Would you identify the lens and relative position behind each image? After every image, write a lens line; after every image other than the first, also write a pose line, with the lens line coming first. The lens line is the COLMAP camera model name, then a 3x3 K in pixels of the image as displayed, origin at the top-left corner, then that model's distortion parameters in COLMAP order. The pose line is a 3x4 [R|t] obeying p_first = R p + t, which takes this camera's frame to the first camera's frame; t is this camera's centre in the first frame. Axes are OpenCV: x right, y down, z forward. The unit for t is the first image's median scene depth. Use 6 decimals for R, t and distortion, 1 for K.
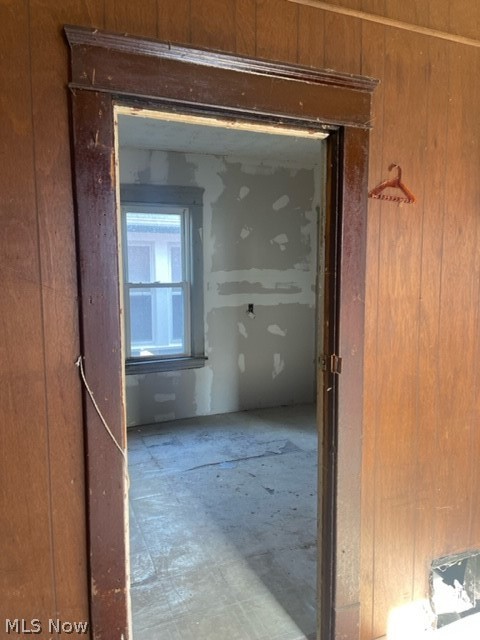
lens RADIAL K [[485.3, 0, 242.6], [0, 485.3, 320.1], [0, 0, 1]] dist [0.069343, -0.093028]
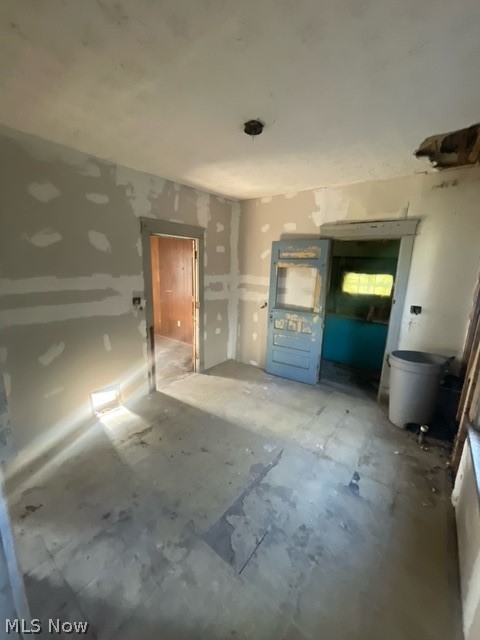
lens RADIAL K [[261.1, 0, 235.9], [0, 261.1, 321.5], [0, 0, 1]] dist [-0.005955, 0.001088]
pose [[-0.870811, 0.086647, -0.483922, 0.200399], [-0.070560, 0.952126, 0.297453, -0.134153], [0.486528, 0.293171, -0.823008, 1.039010]]
